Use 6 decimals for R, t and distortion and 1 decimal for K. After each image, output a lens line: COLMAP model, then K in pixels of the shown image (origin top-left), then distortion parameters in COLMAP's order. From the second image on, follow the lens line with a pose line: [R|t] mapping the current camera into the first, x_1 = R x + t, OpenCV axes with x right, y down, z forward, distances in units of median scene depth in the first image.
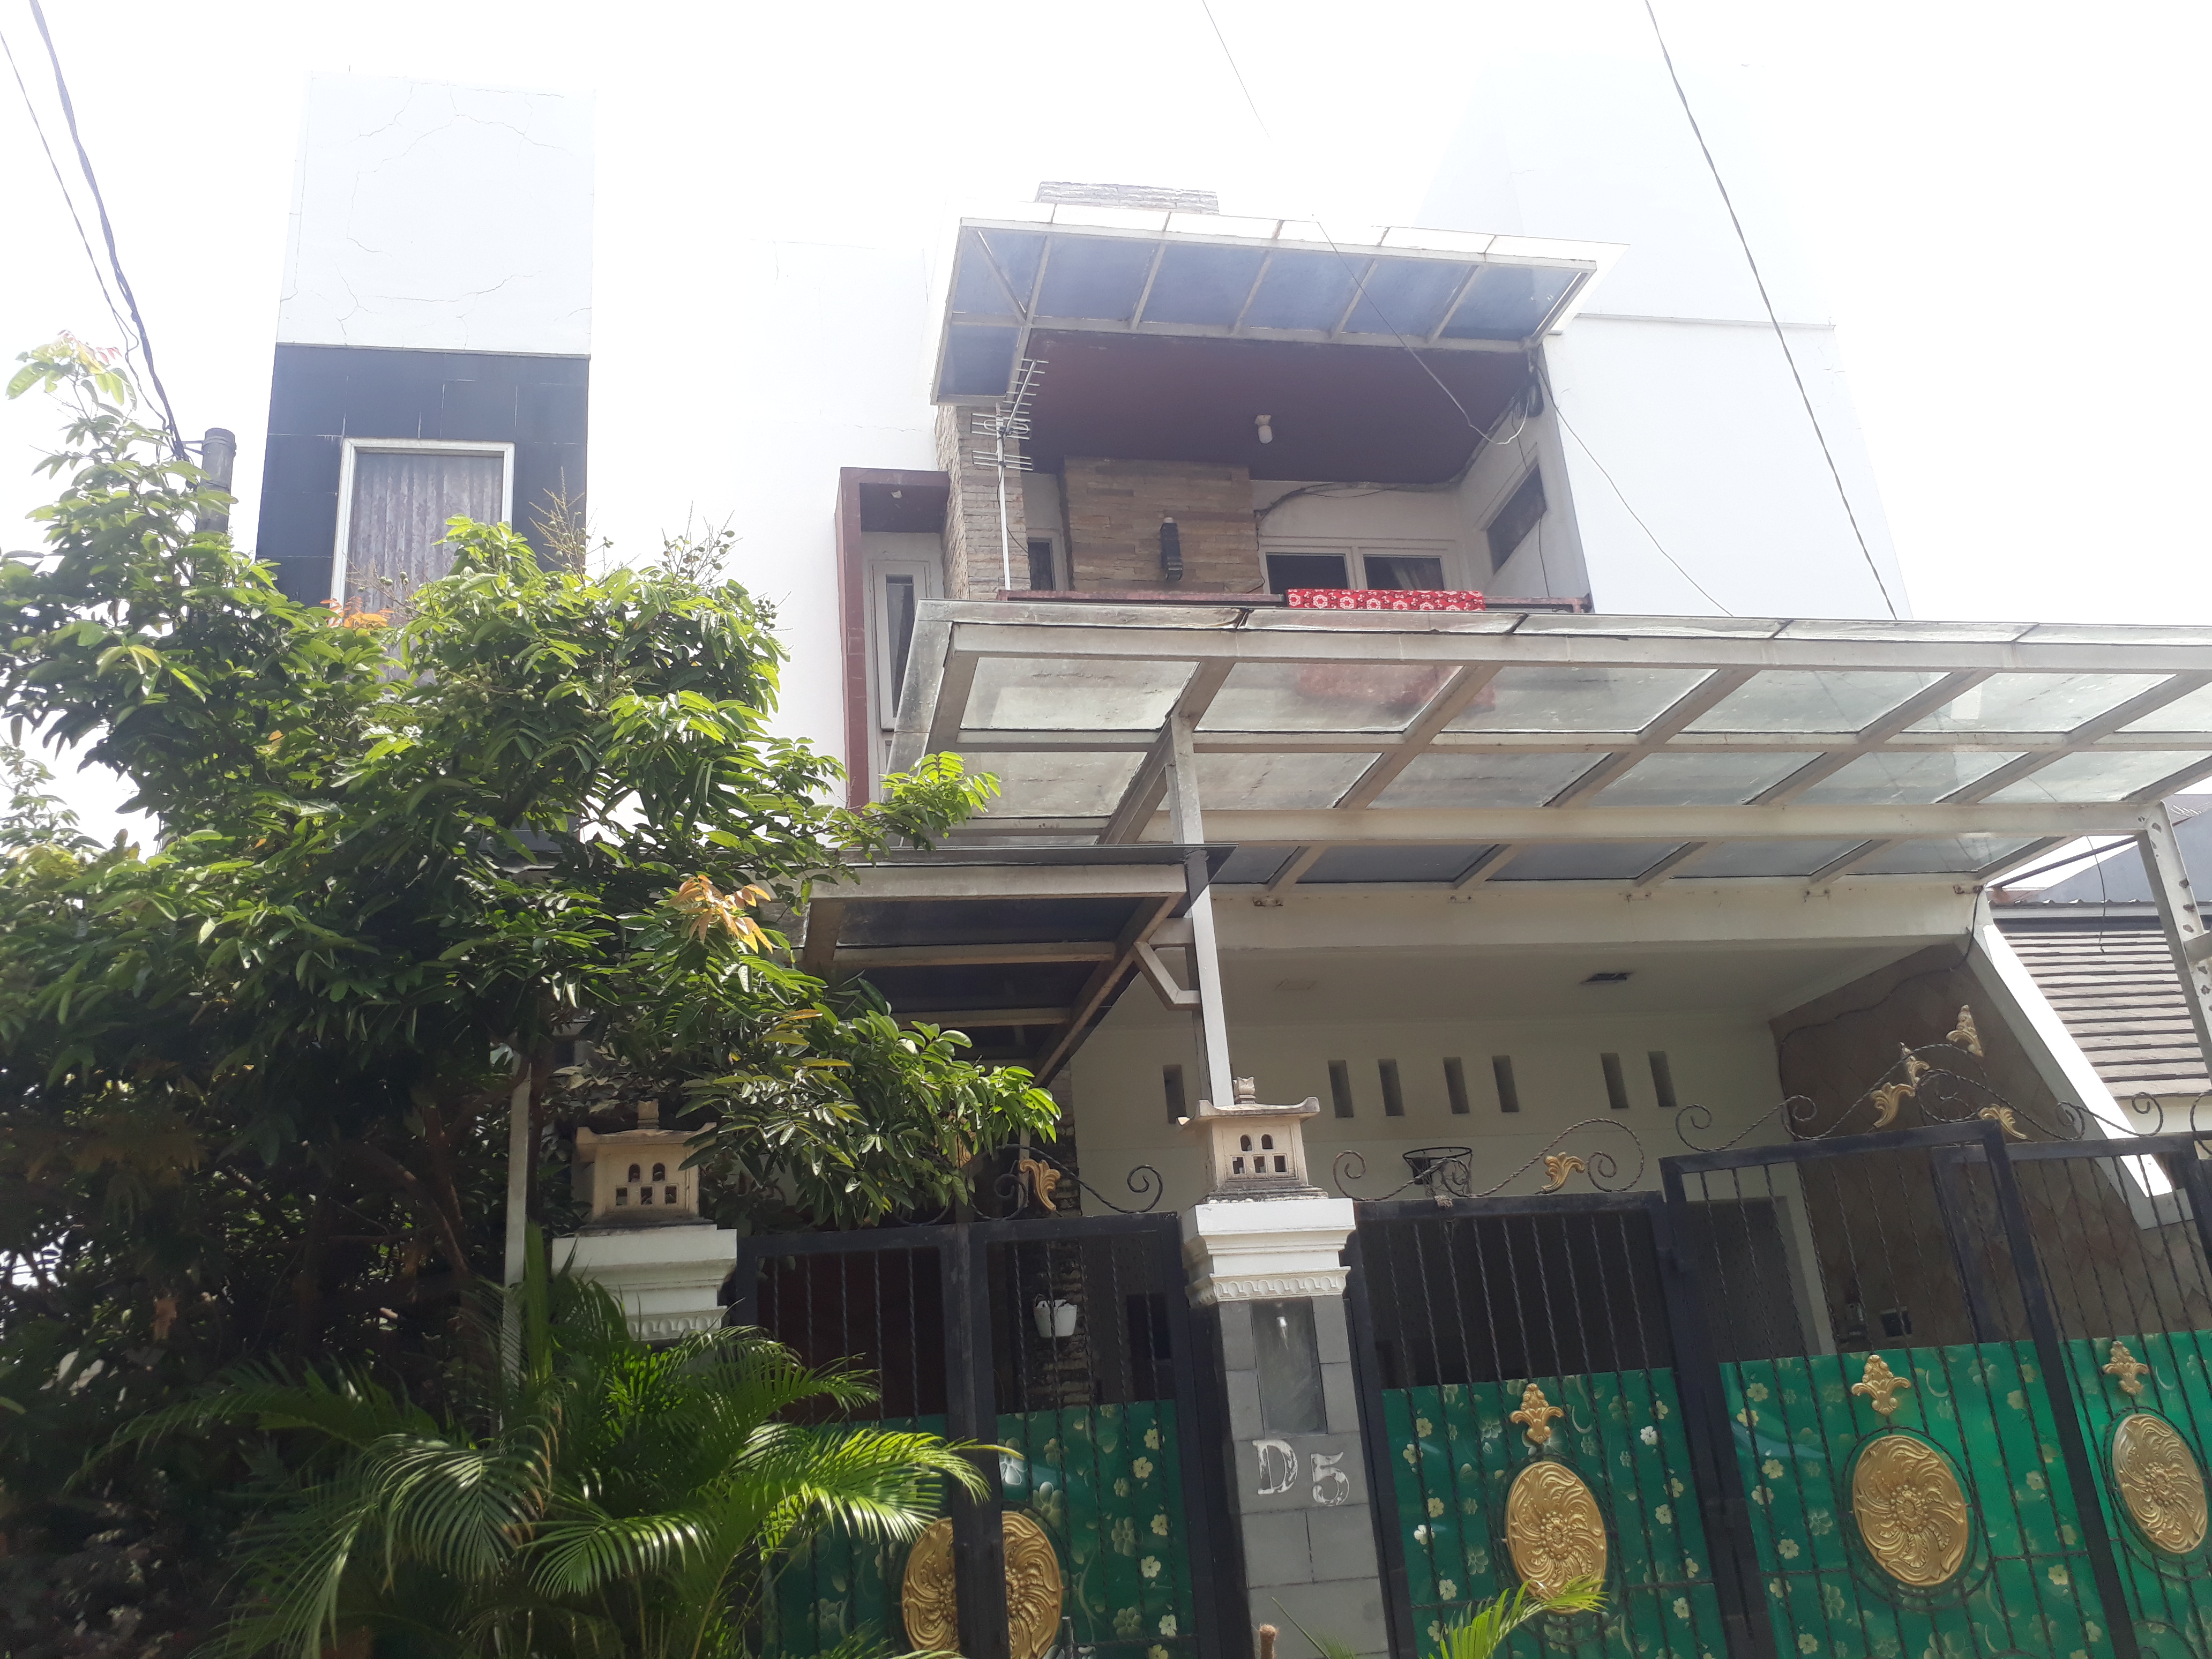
lens RADIAL K [[1761.3, 0, 1106.0], [0, 1761.3, 829.5], [0, 0, 1]] dist [0.049931, -0.083410]
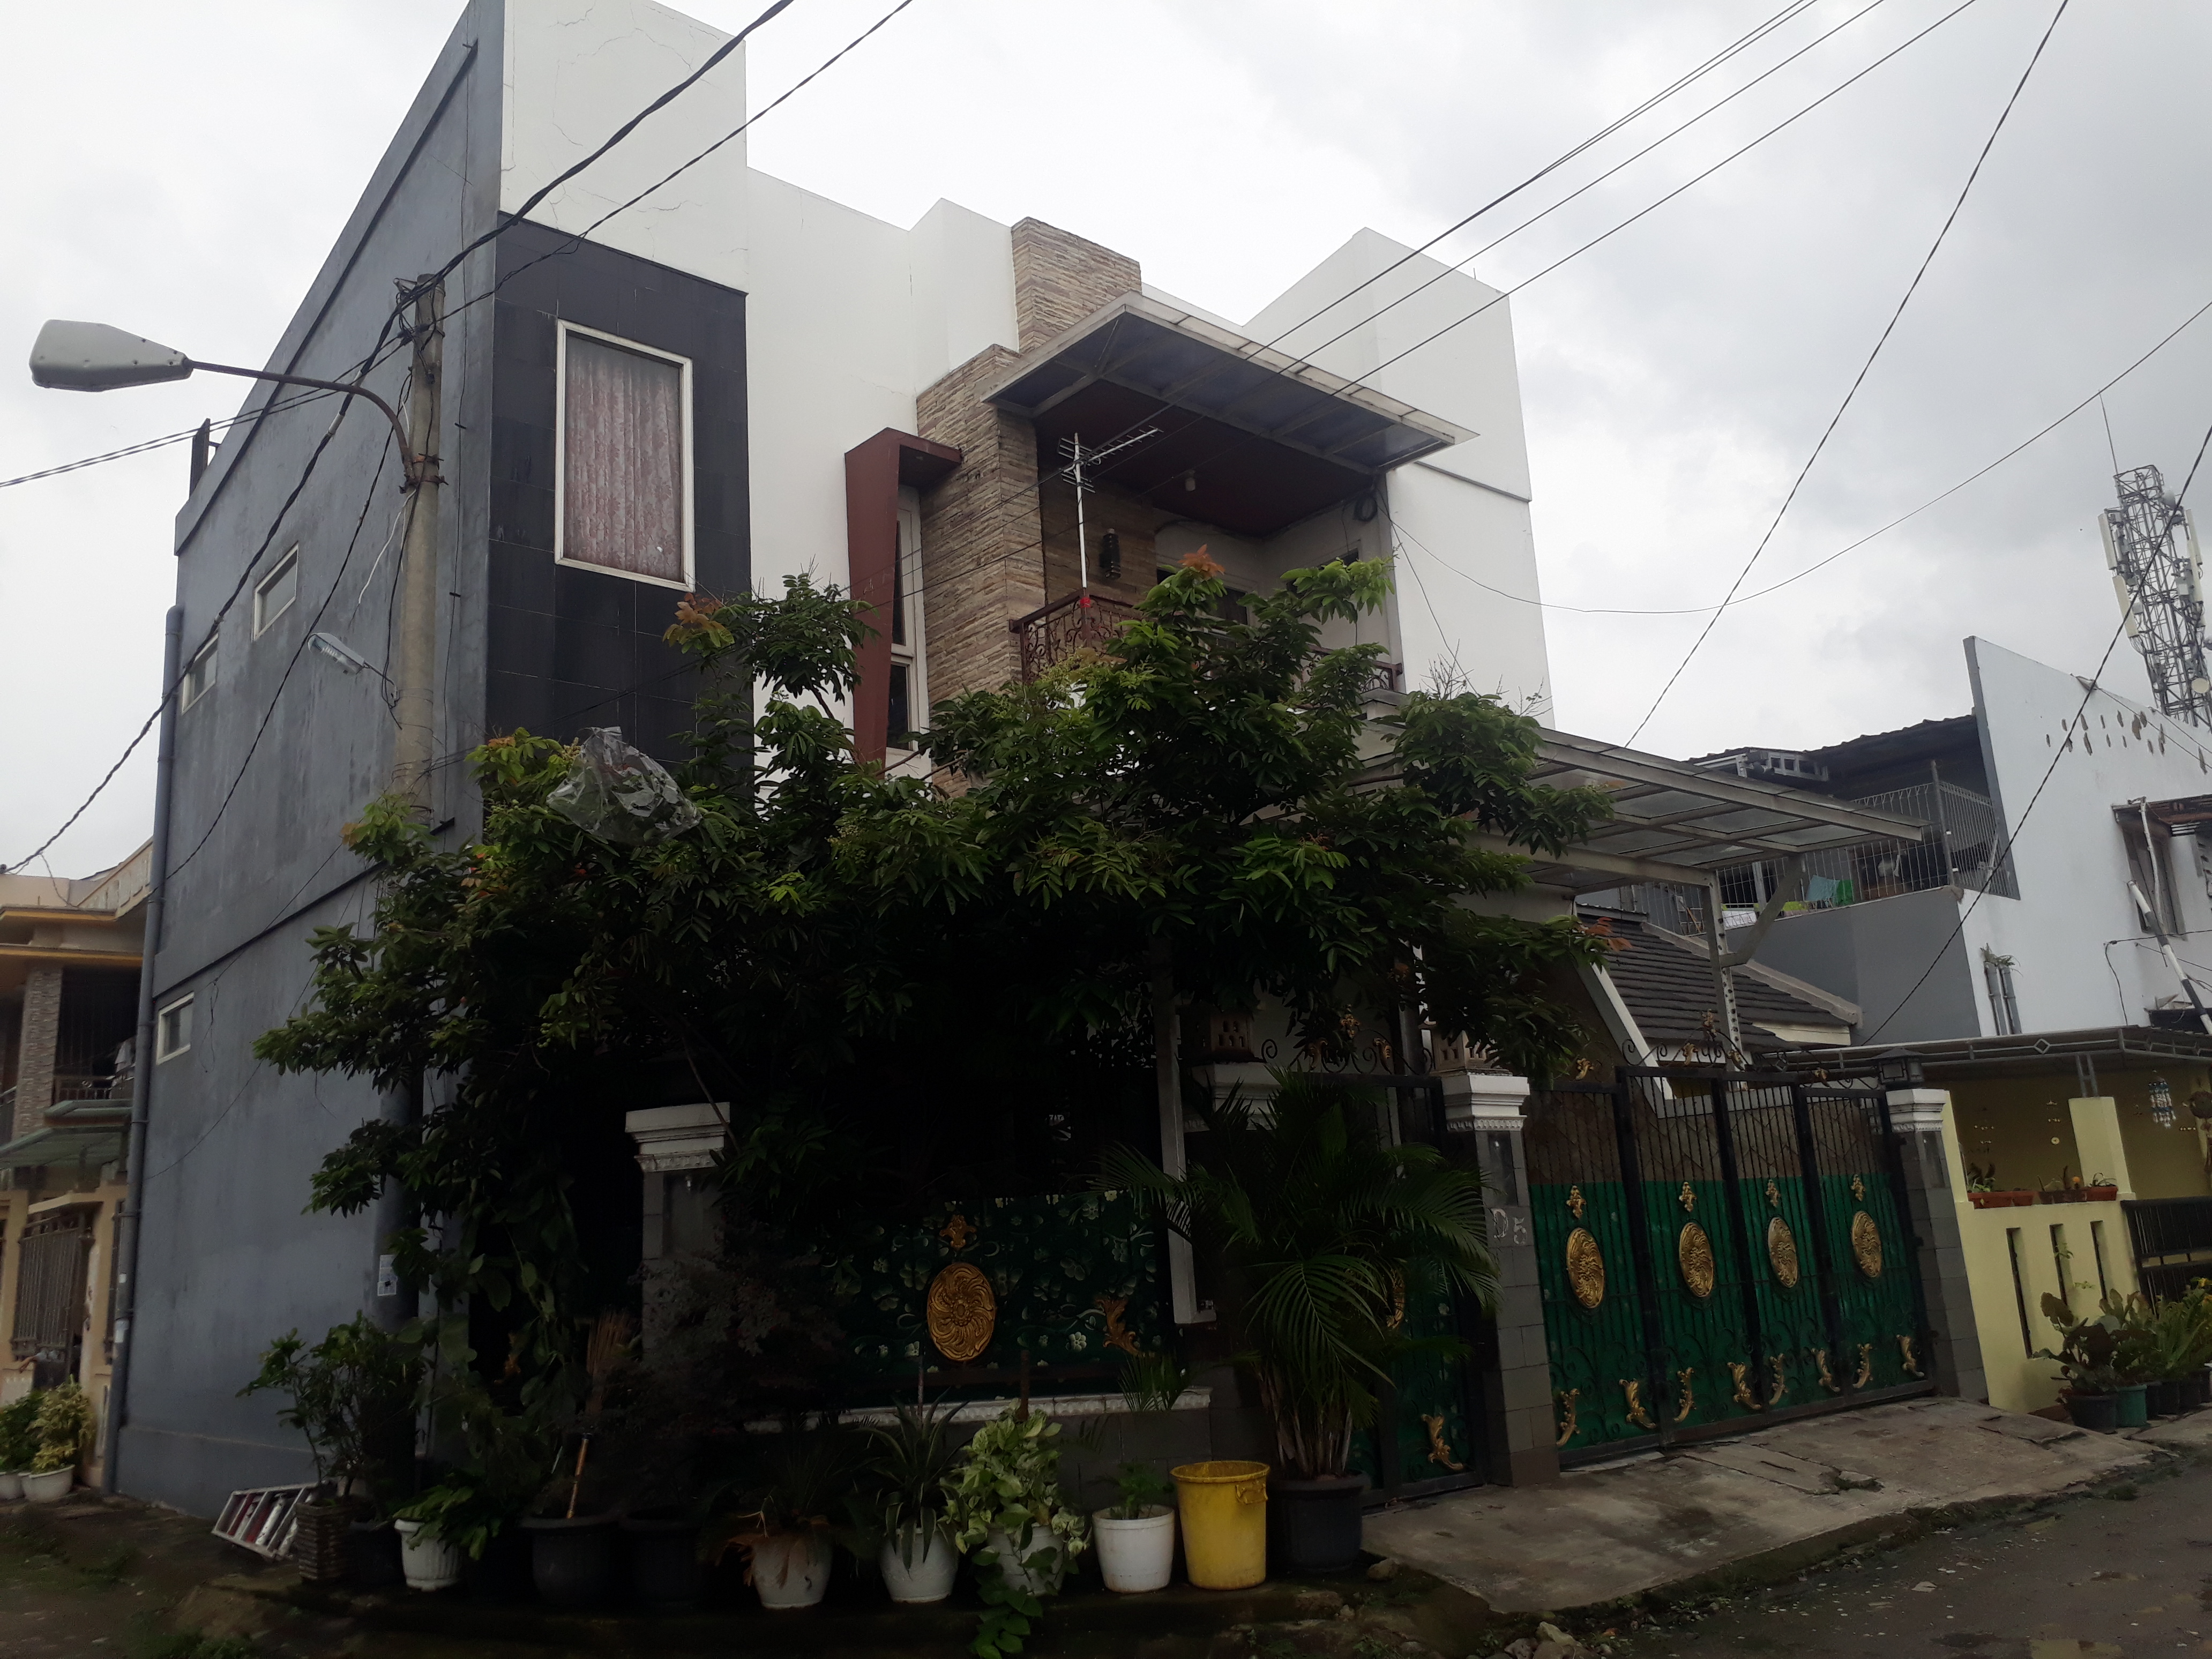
lens RADIAL K [[1761.3, 0, 1106.0], [0, 1761.3, 829.5], [0, 0, 1]] dist [0.049931, -0.083410]
pose [[0.866560, 0.141054, 0.478724, -1.014715], [-0.181120, 0.982715, 0.038301, -0.019044], [-0.465047, -0.119896, 0.877130, -0.278545]]
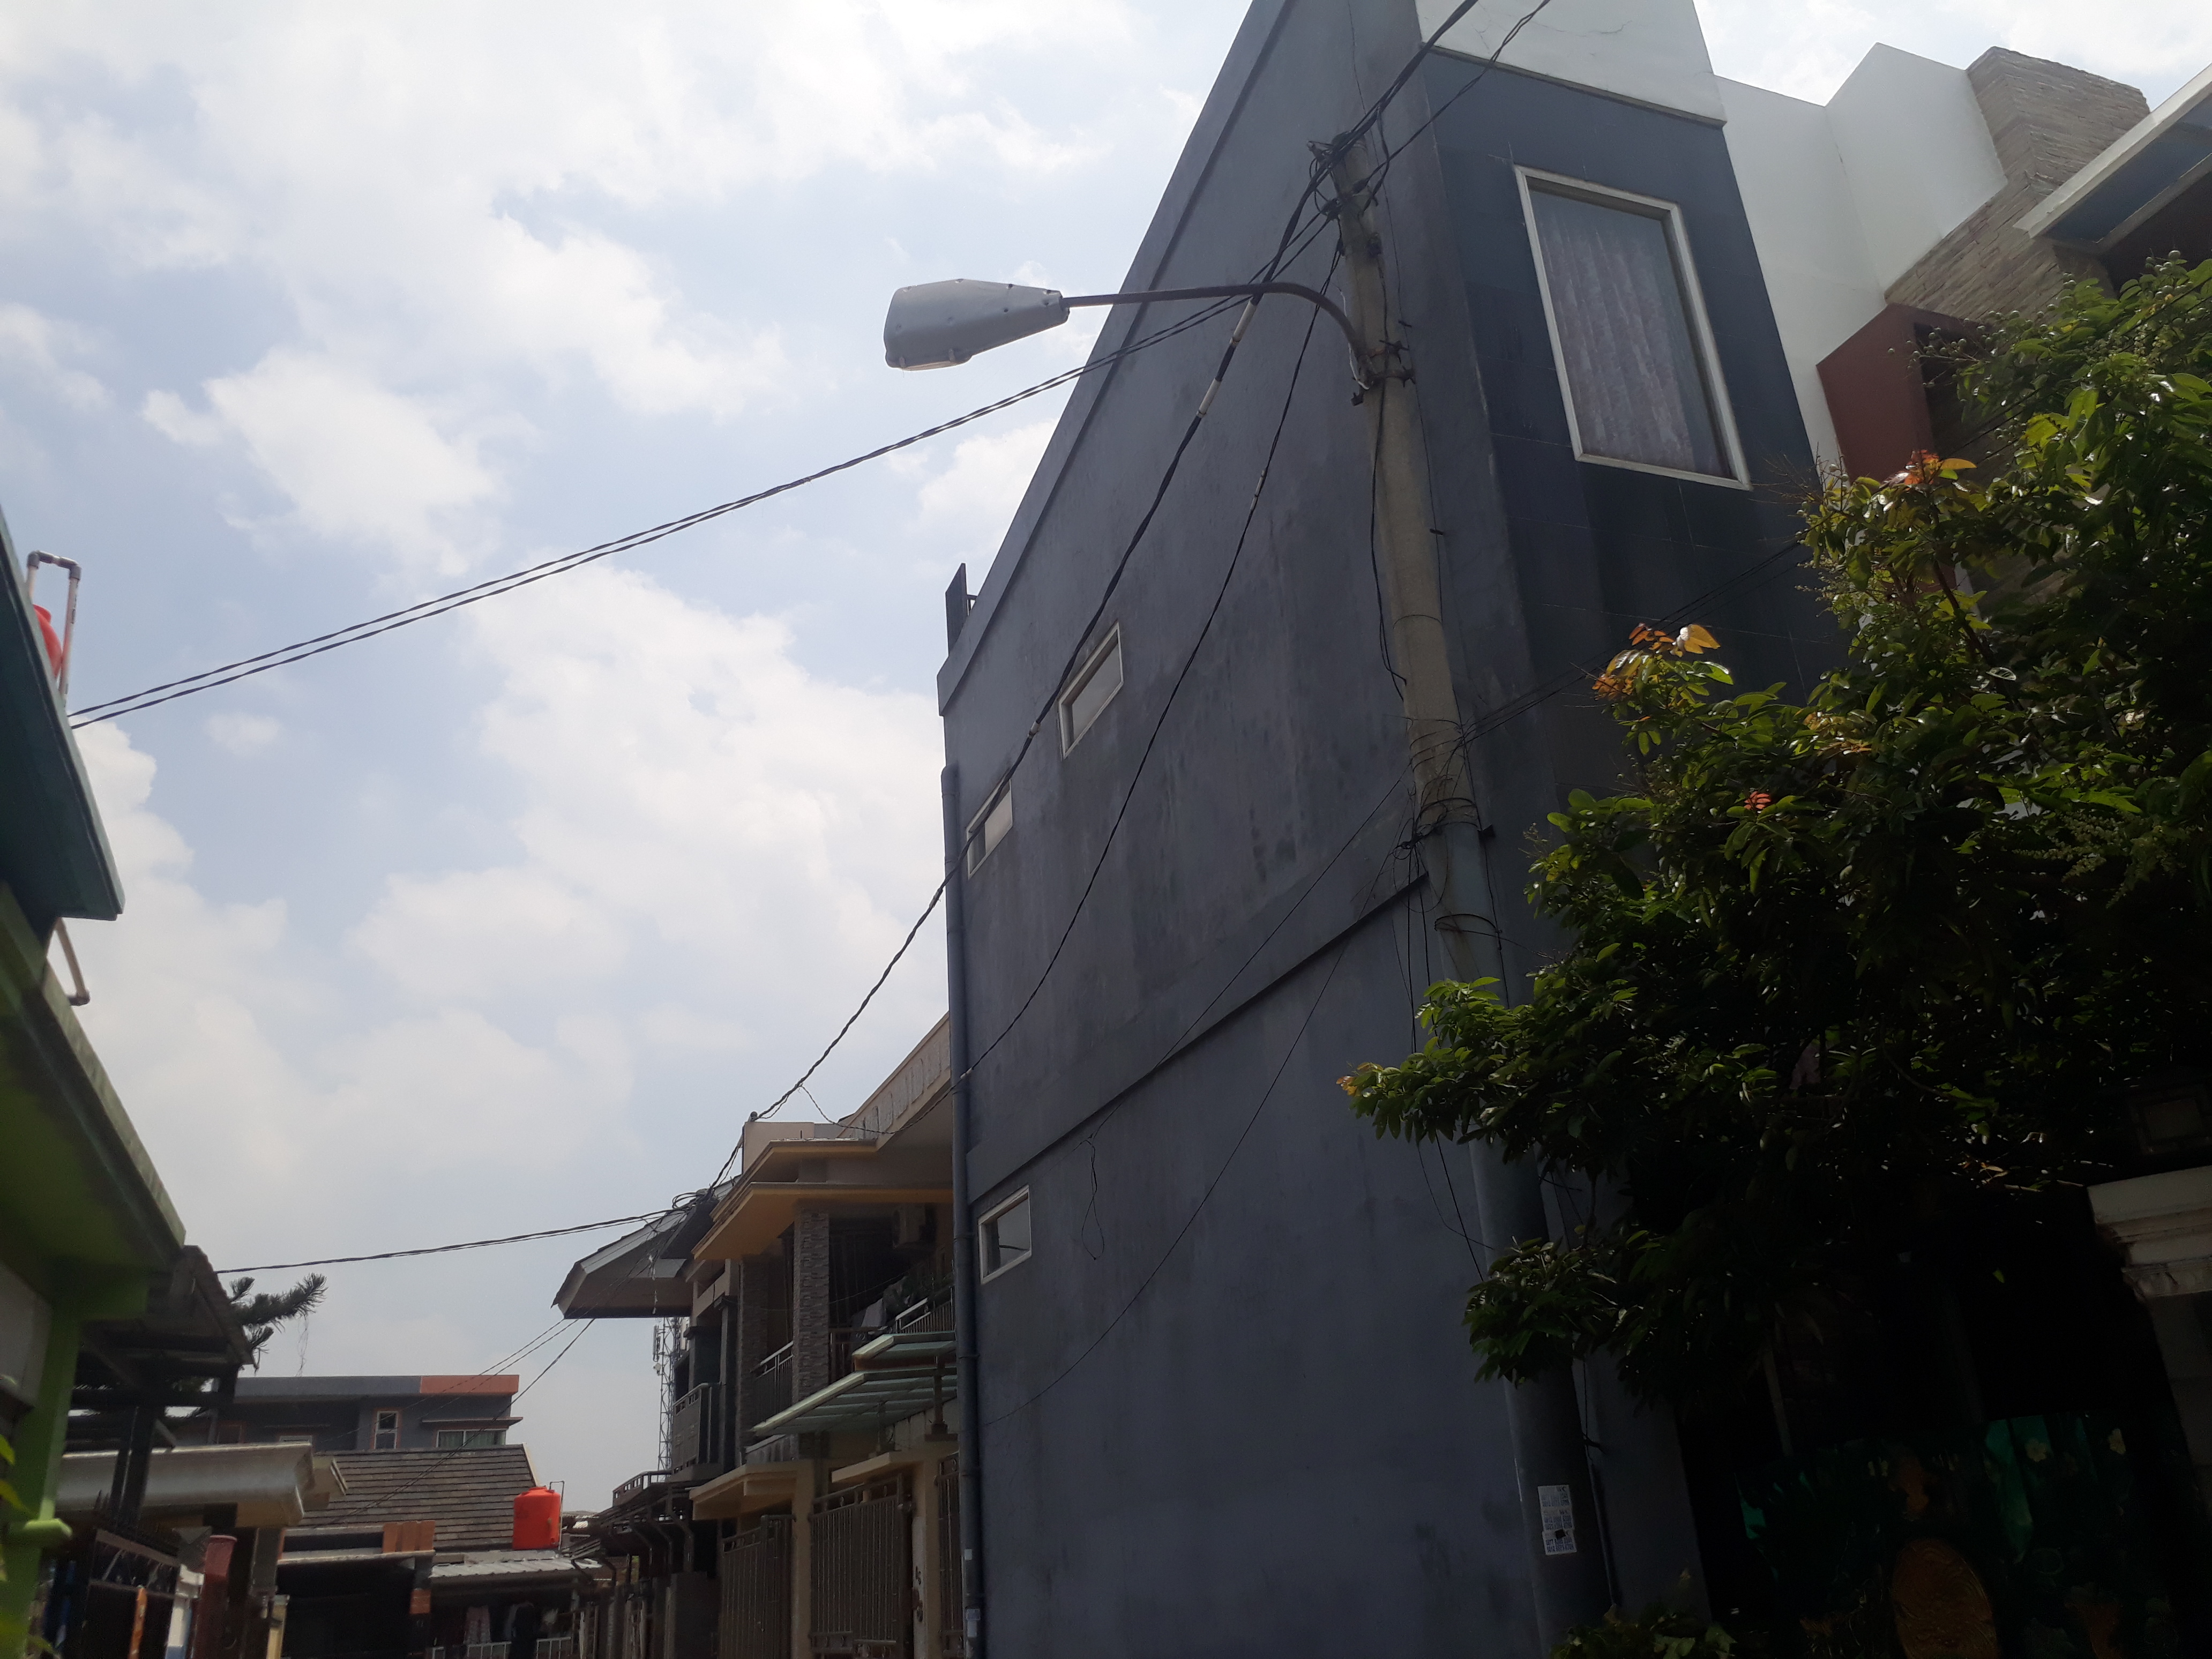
lens RADIAL K [[1761.3, 0, 1106.0], [0, 1761.3, 829.5], [0, 0, 1]] dist [0.049931, -0.083410]
pose [[0.981879, 0.084814, 0.169470, -1.191231], [-0.074028, 0.994867, -0.068994, 0.251264], [-0.174452, 0.055198, 0.983117, 0.411123]]
